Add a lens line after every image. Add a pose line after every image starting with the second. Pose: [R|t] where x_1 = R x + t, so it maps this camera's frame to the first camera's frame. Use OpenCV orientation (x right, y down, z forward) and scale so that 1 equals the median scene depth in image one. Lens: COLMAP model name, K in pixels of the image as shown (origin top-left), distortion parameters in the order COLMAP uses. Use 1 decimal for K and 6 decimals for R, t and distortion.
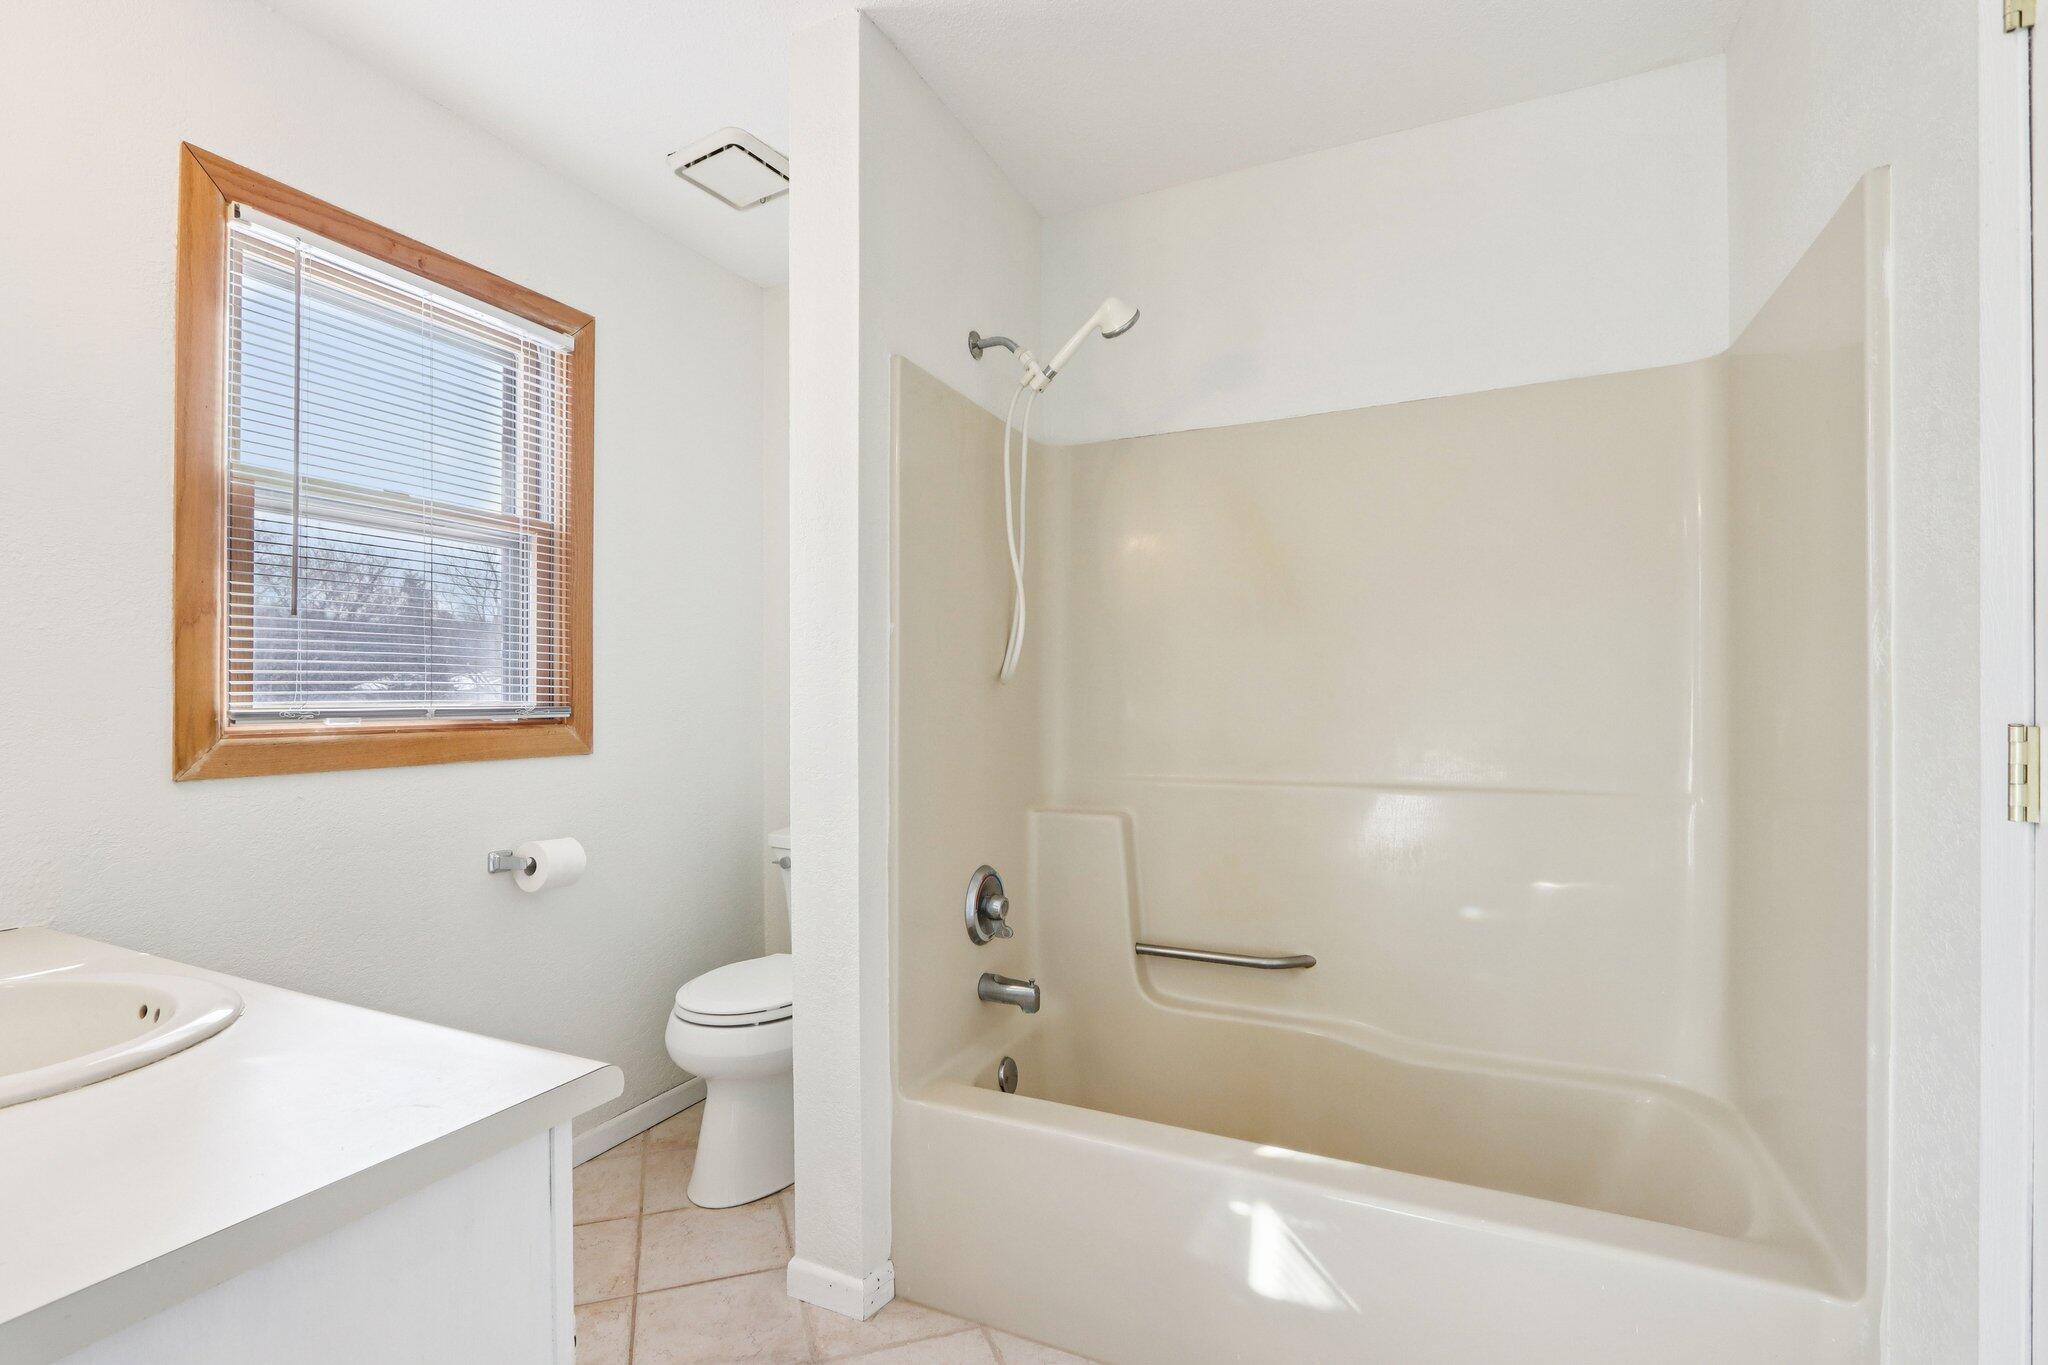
lens RADIAL K [[951.6, 0, 1012.5], [0, 951.6, 682.2], [0, 0, 1]] dist [-0.004639, -0.000039]
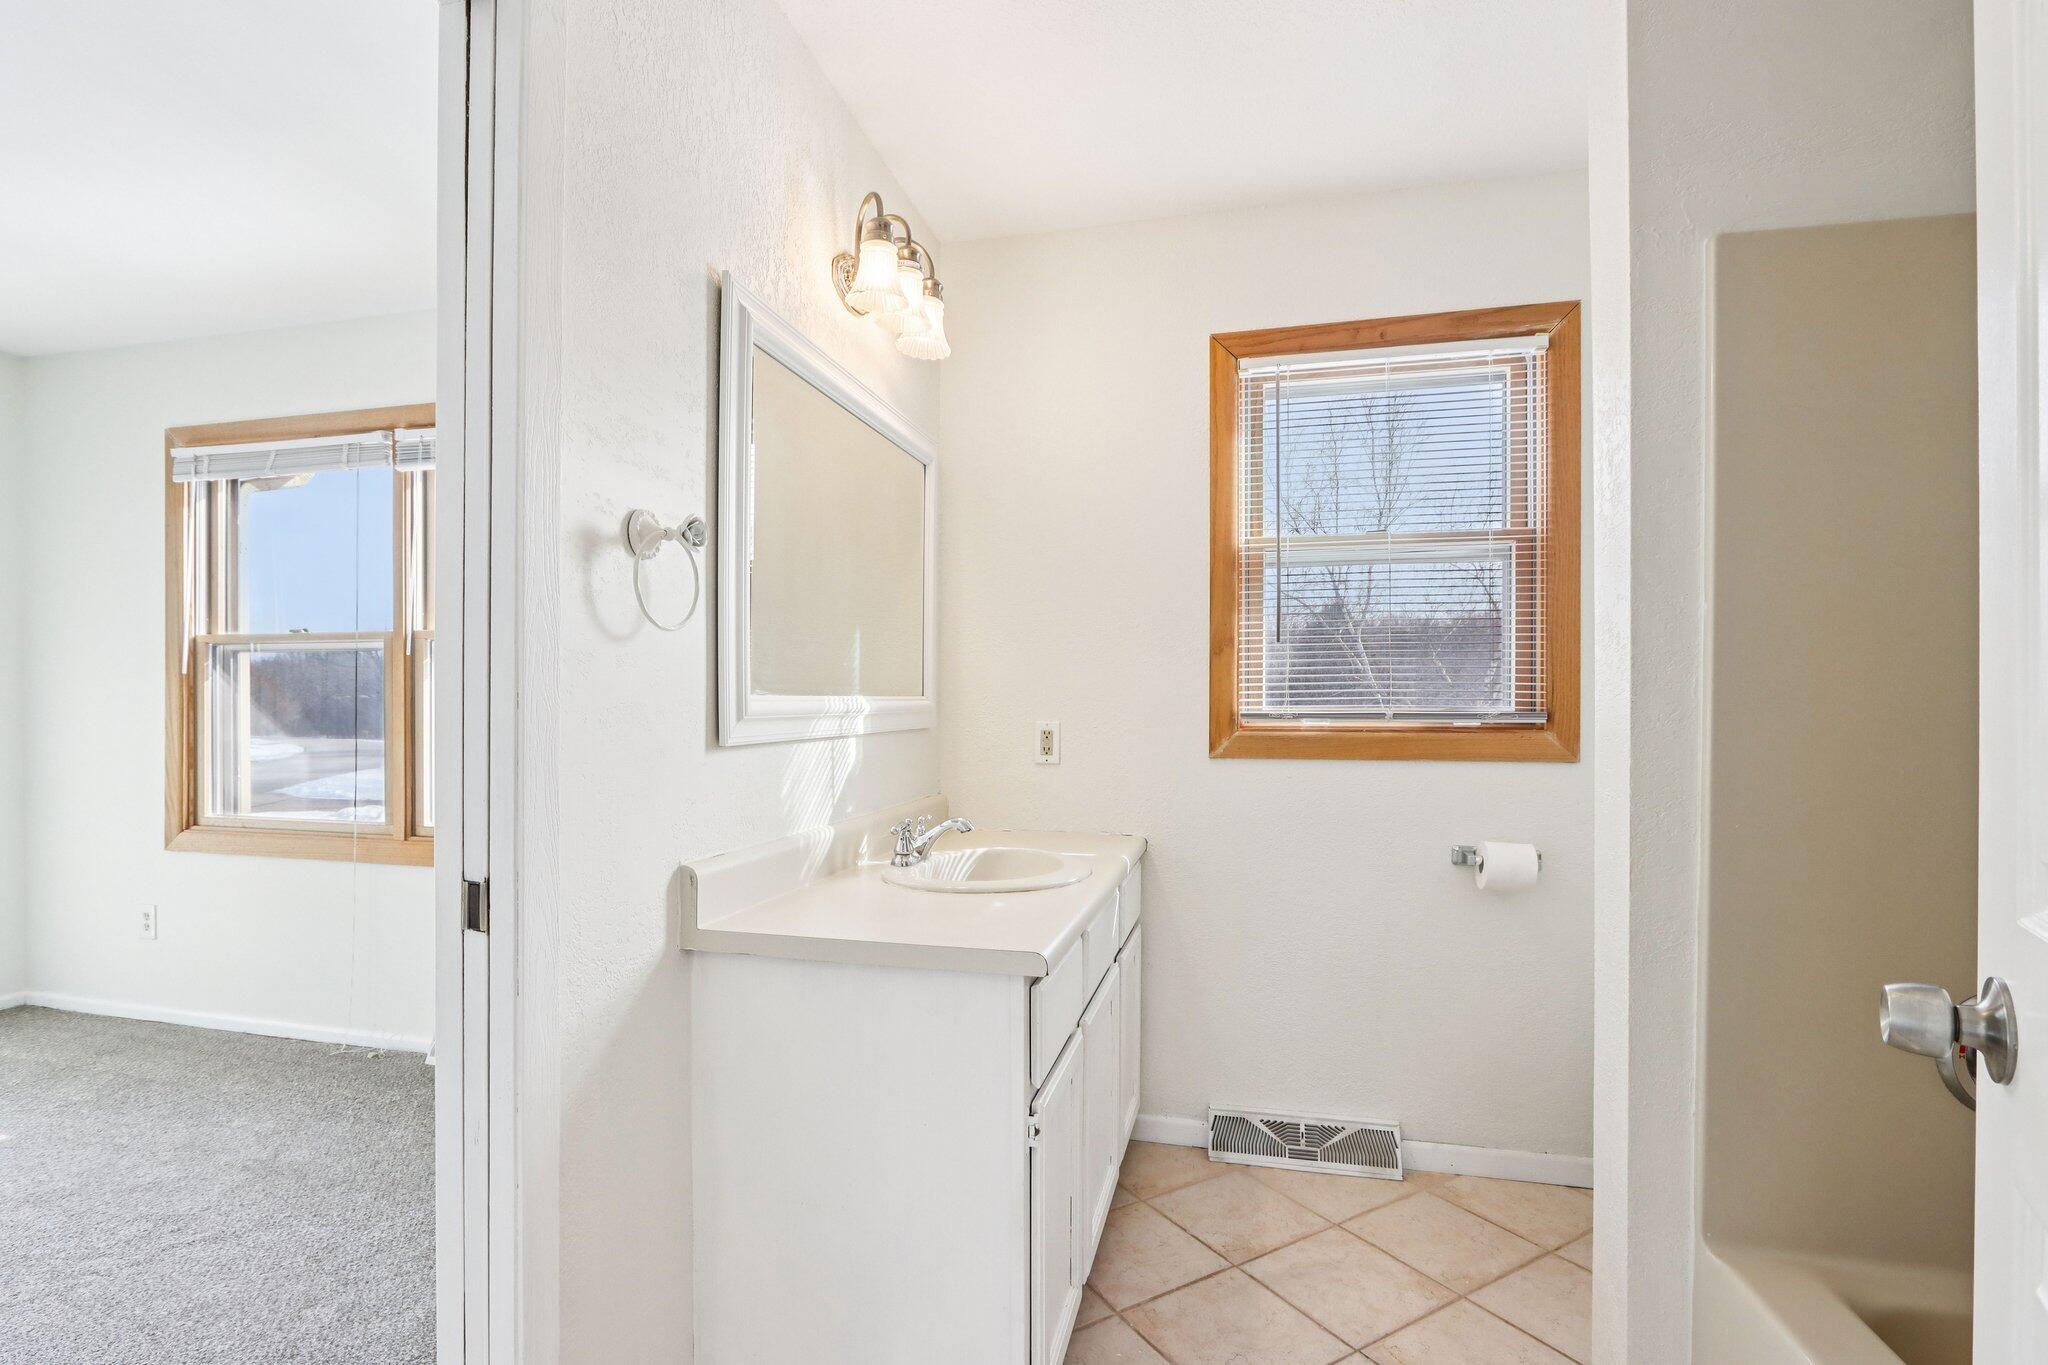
lens RADIAL K [[951.6, 0, 1010.1], [0, 951.6, 698.9], [0, 0, 1]] dist [-0.004639, -0.000039]
pose [[0.204633, -0.003346, -0.978833, 0.447310], [0.013756, 0.999905, -0.000542, 0.005393], [0.978742, -0.013353, 0.204659, 0.303585]]
